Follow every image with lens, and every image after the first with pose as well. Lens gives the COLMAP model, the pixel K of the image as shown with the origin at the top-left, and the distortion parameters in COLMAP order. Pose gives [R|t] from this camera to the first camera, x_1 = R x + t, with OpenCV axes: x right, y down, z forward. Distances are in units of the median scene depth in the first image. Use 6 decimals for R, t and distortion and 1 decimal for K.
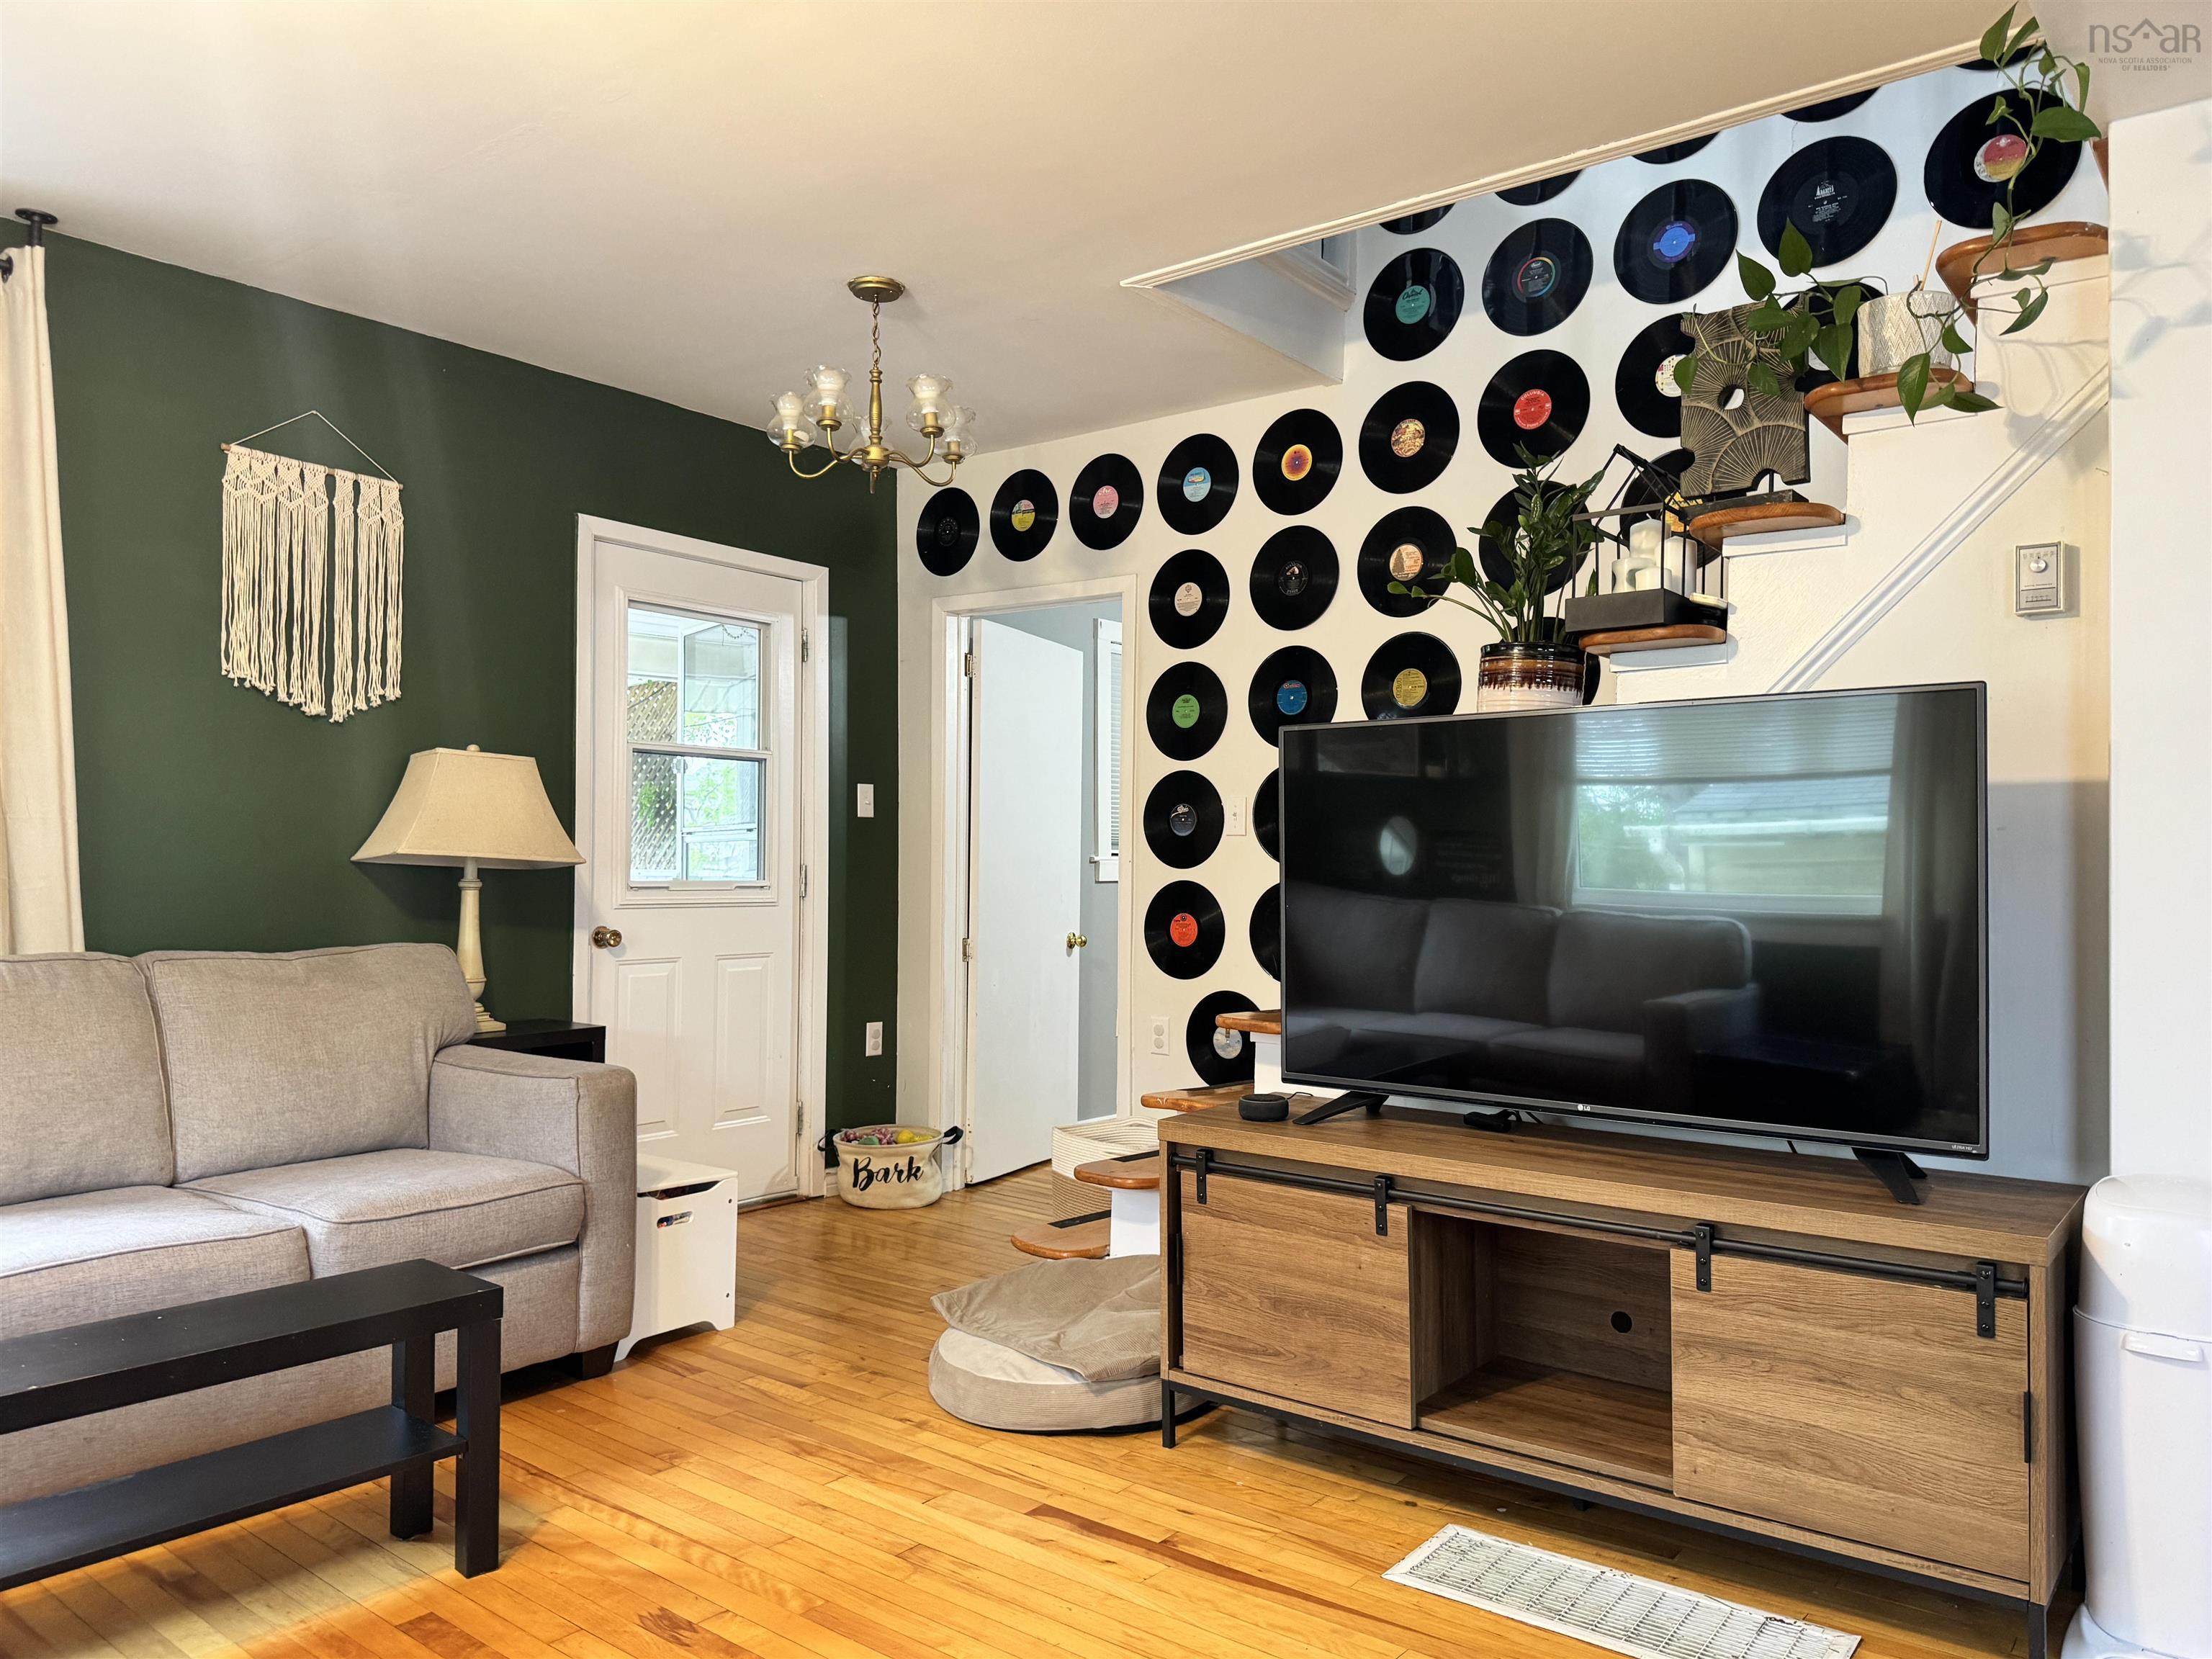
lens RADIAL K [[1548.7, 0, 1117.6], [0, 1548.7, 839.3], [0, 0, 1]] dist [0.095304, -0.120731]
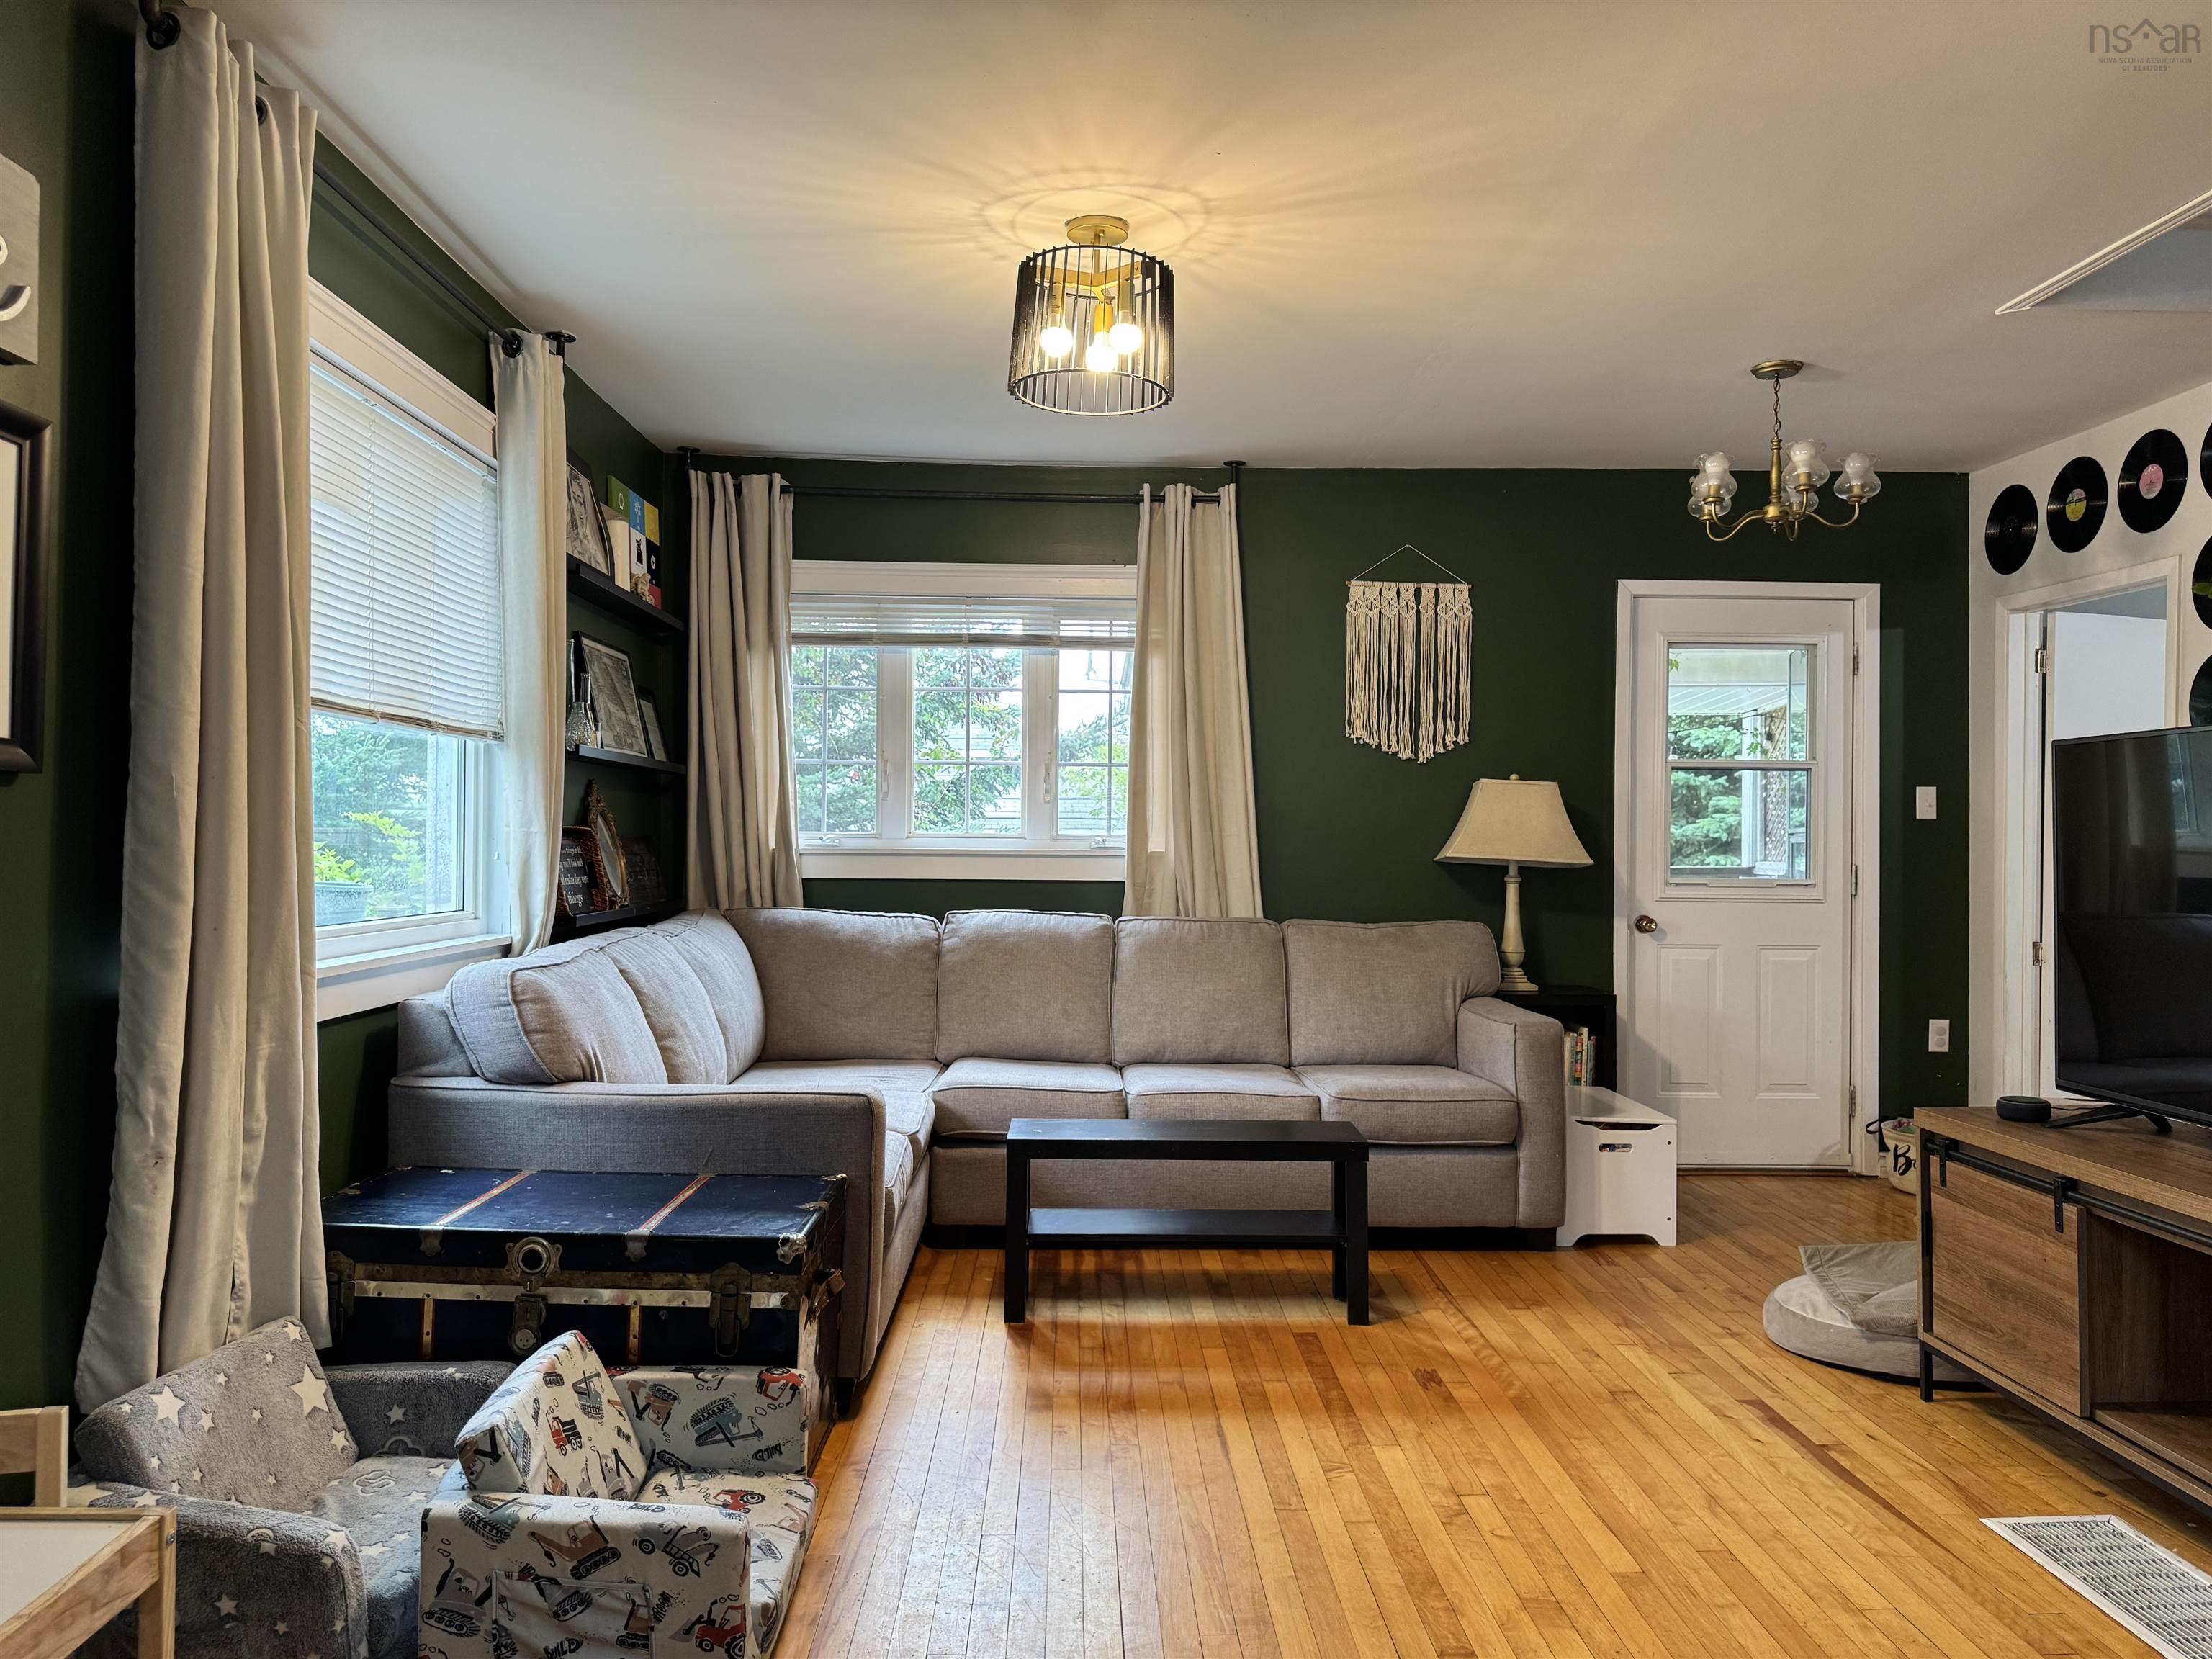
lens RADIAL K [[1548.7, 0, 1117.6], [0, 1548.7, 839.3], [0, 0, 1]] dist [0.095304, -0.120731]
pose [[0.650868, -0.002478, -0.759187, 0.444981], [0.009679, 0.999940, 0.005034, -0.017778], [0.759129, -0.010624, 0.650853, -0.135424]]
